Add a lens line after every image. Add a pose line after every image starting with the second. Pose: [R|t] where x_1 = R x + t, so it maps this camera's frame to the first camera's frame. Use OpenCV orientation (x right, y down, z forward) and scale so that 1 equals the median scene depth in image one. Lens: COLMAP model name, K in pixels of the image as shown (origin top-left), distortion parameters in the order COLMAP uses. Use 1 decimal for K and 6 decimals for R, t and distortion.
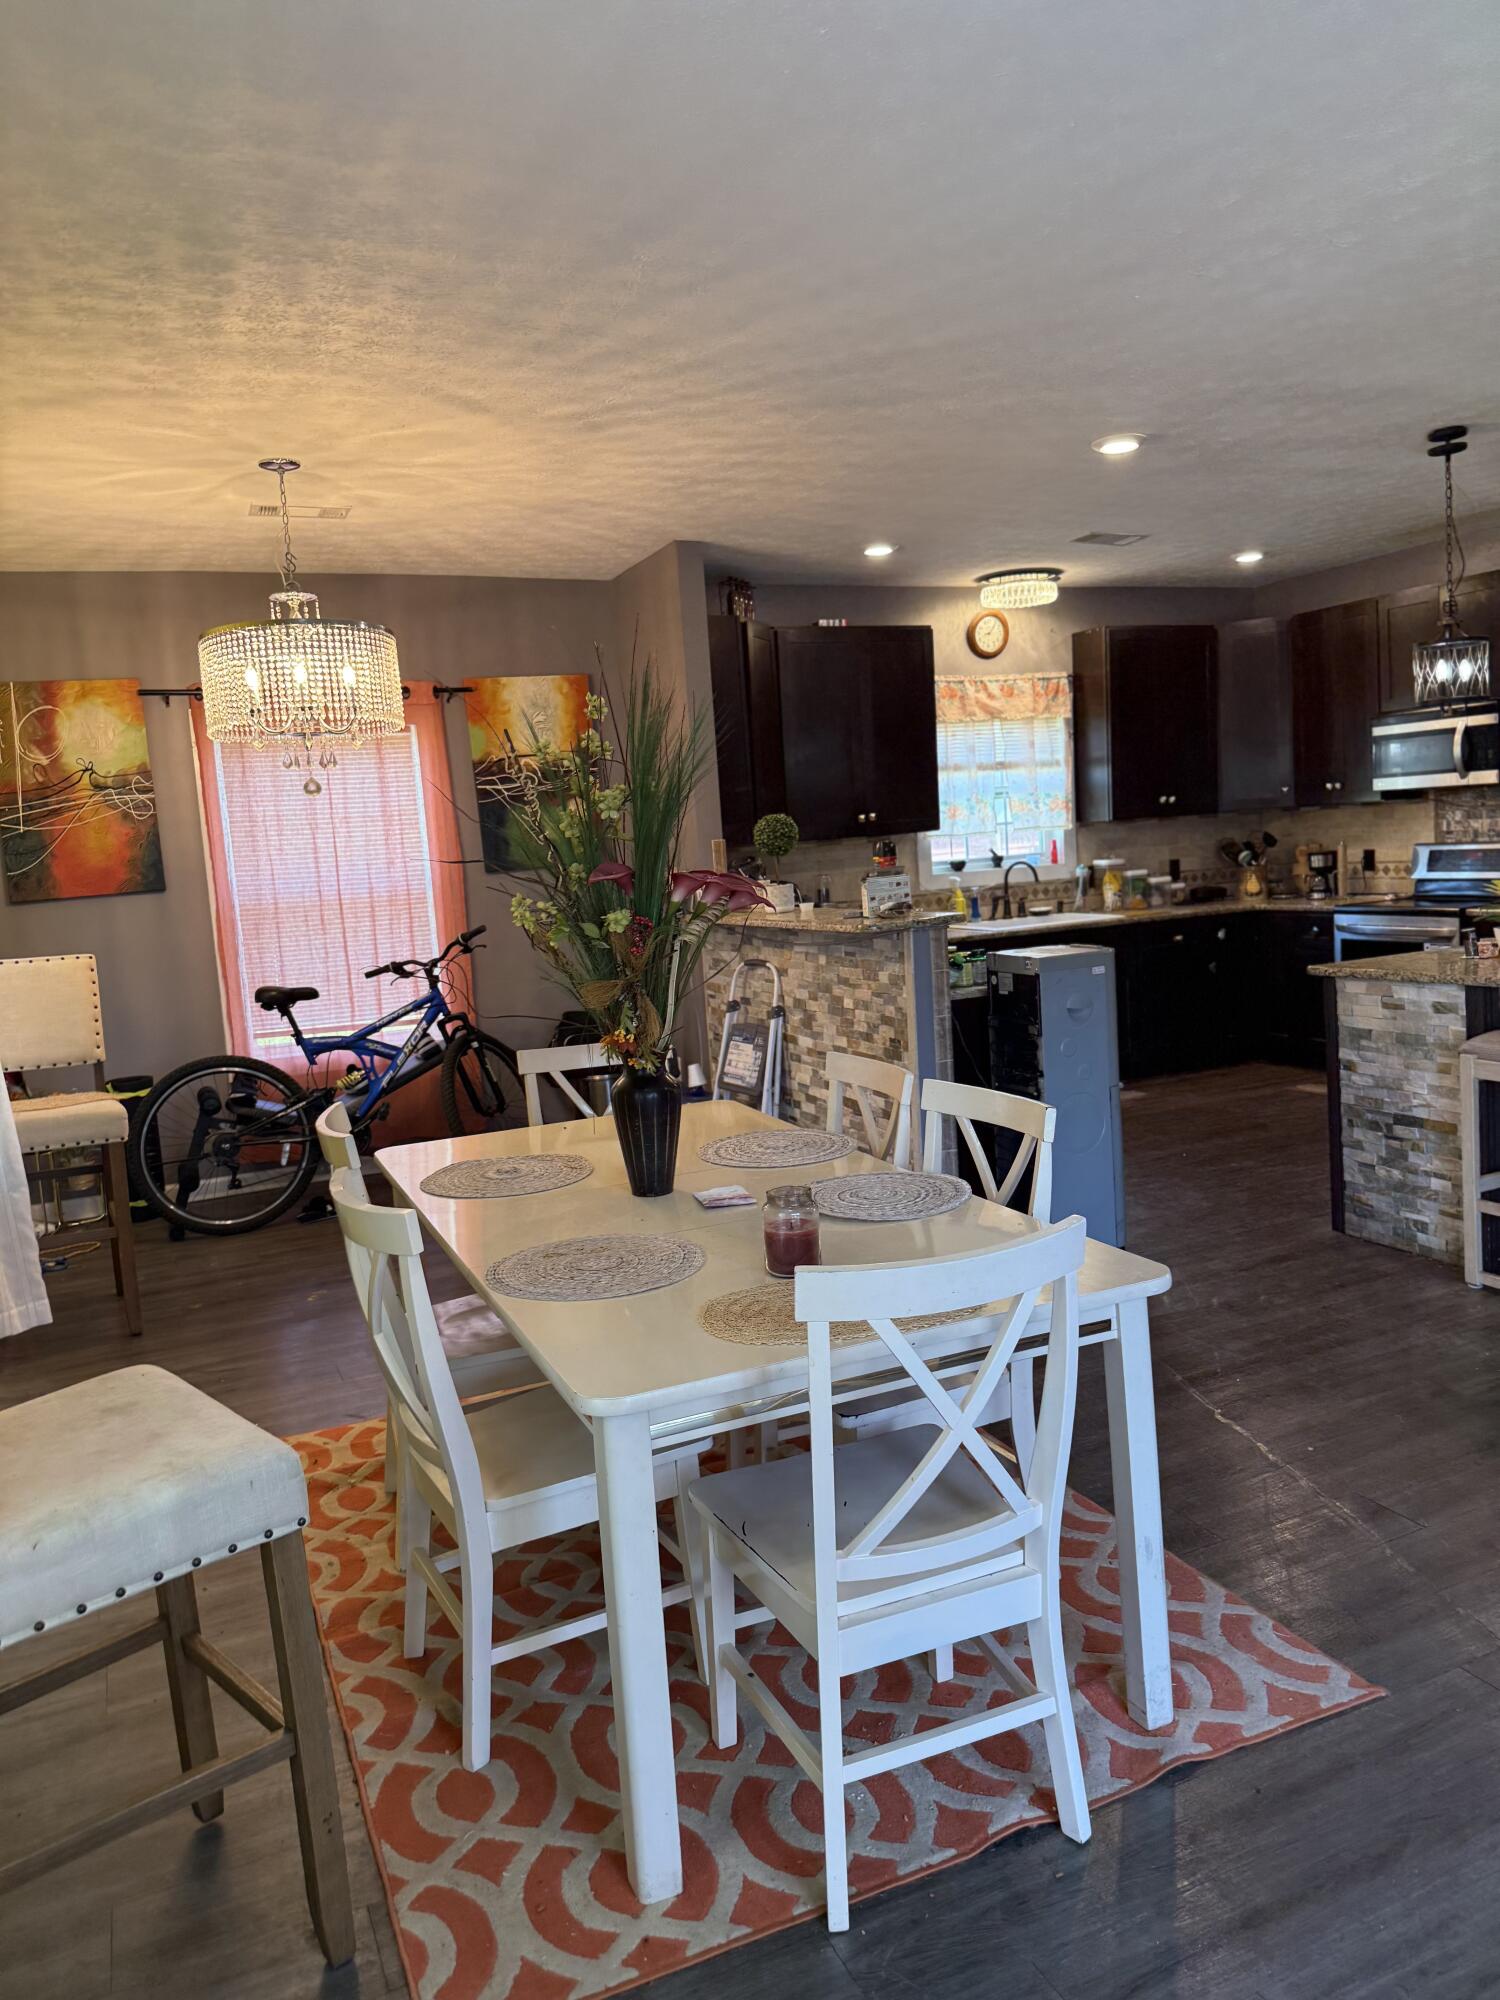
lens RADIAL K [[1416.5, 0, 736.2], [0, 1416.5, 992.3], [0, 0, 1]] dist [0.061390, -0.083911]
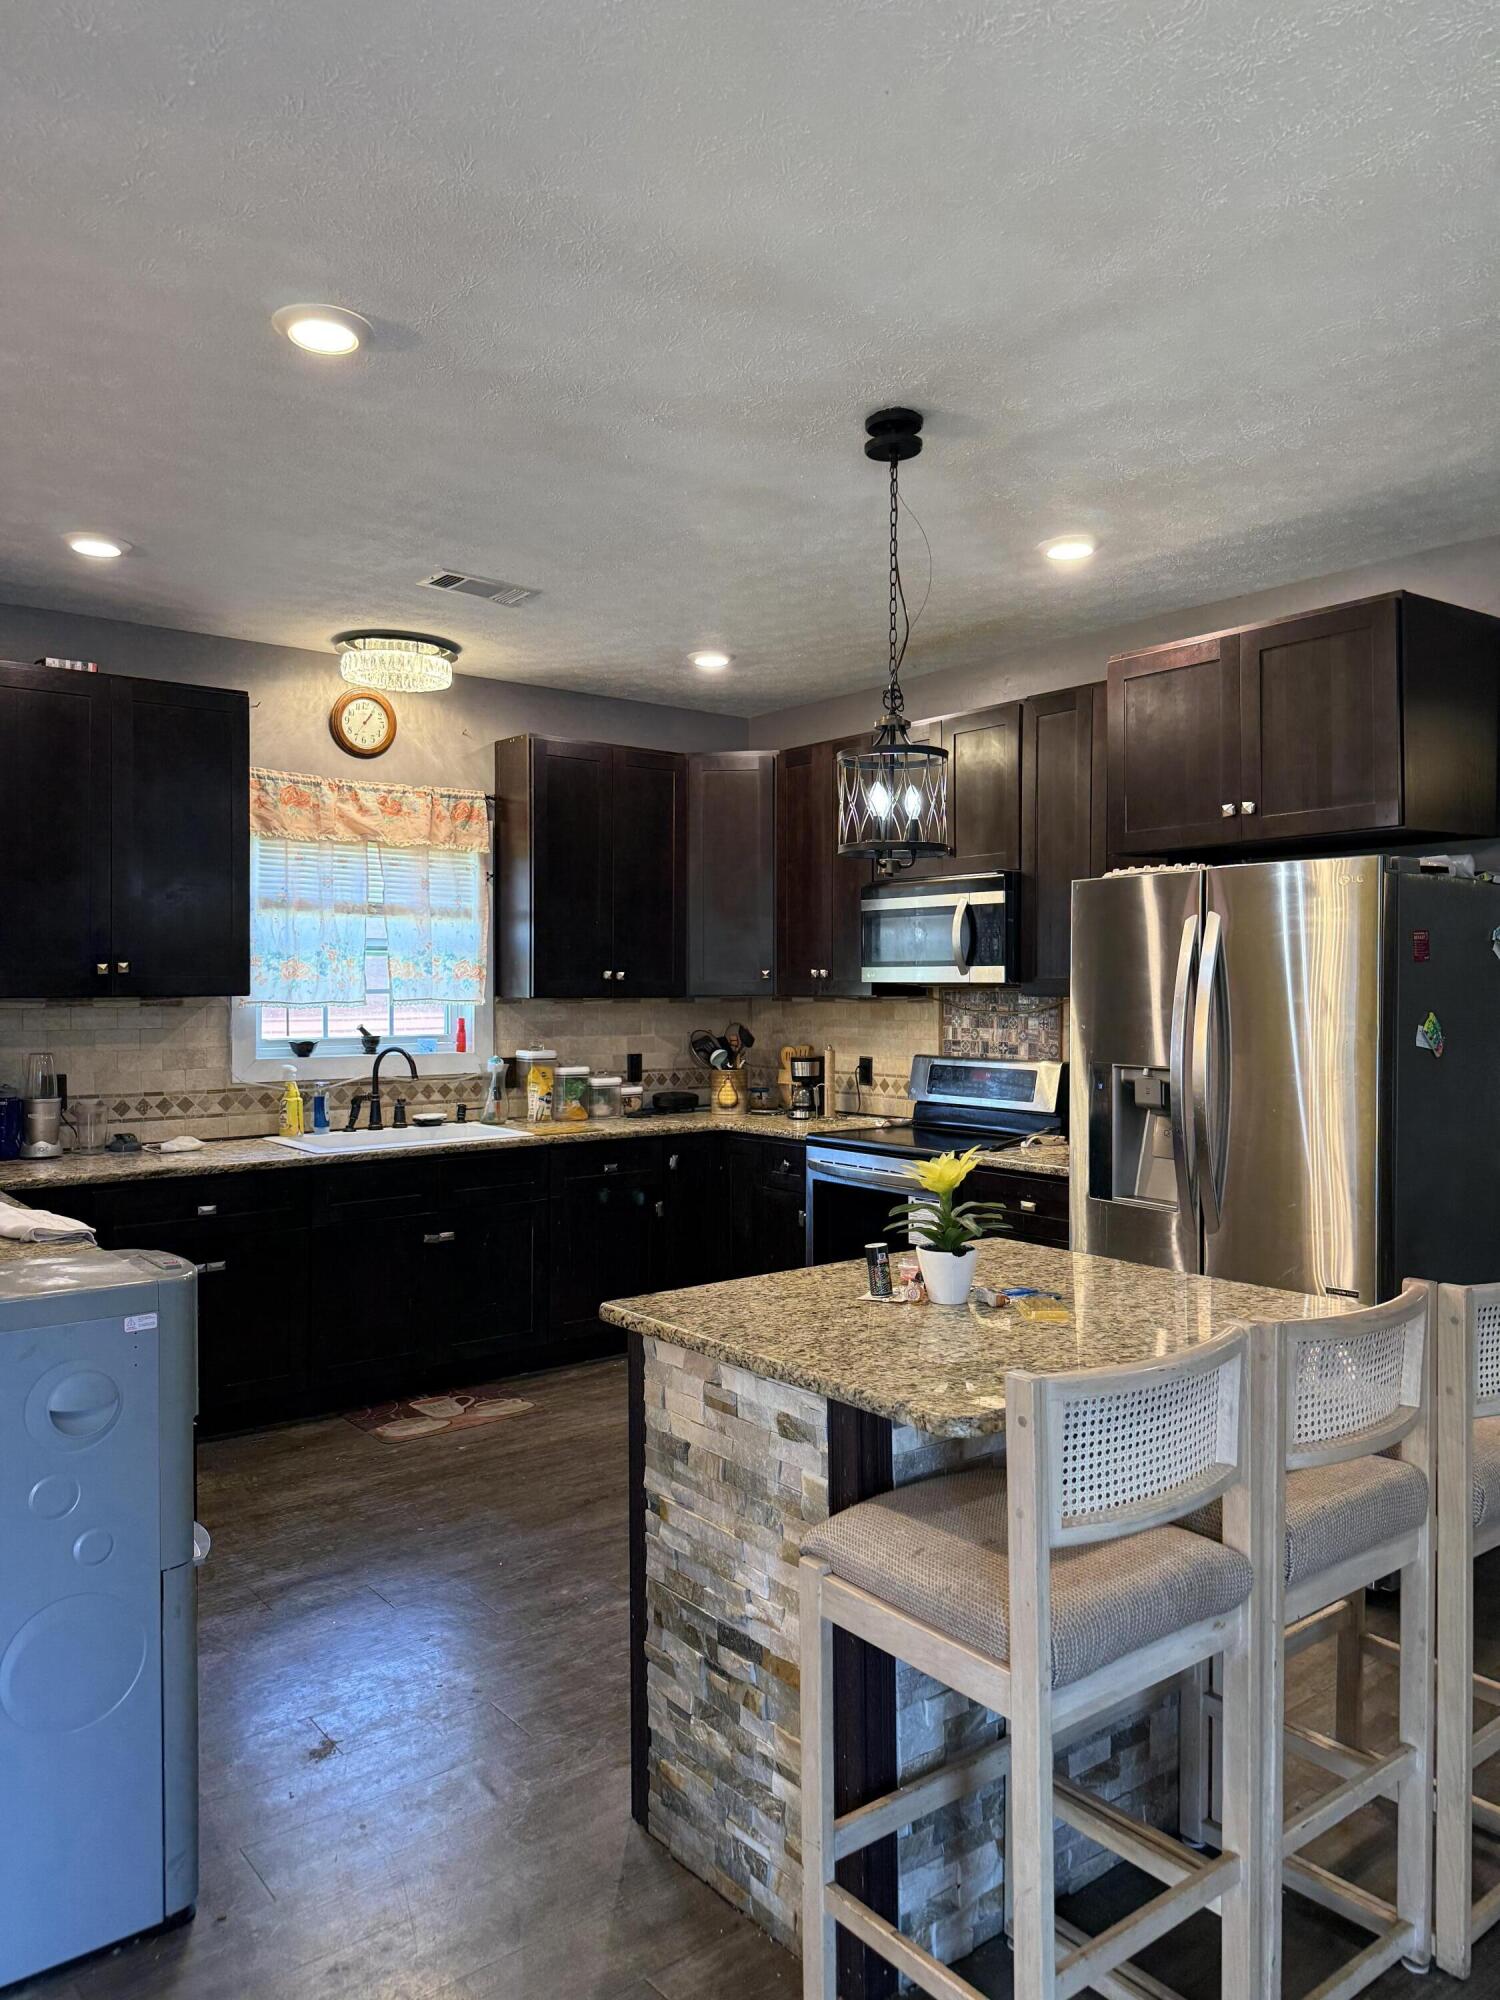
lens RADIAL K [[1416.5, 0, 759.3], [0, 1416.5, 1001.0], [0, 0, 1]] dist [0.061390, -0.083911]
pose [[0.963132, 0.064157, 0.261266, 0.190219], [-0.036241, 0.993237, -0.110300, -0.044717], [-0.266575, 0.096765, 0.958944, 0.285417]]
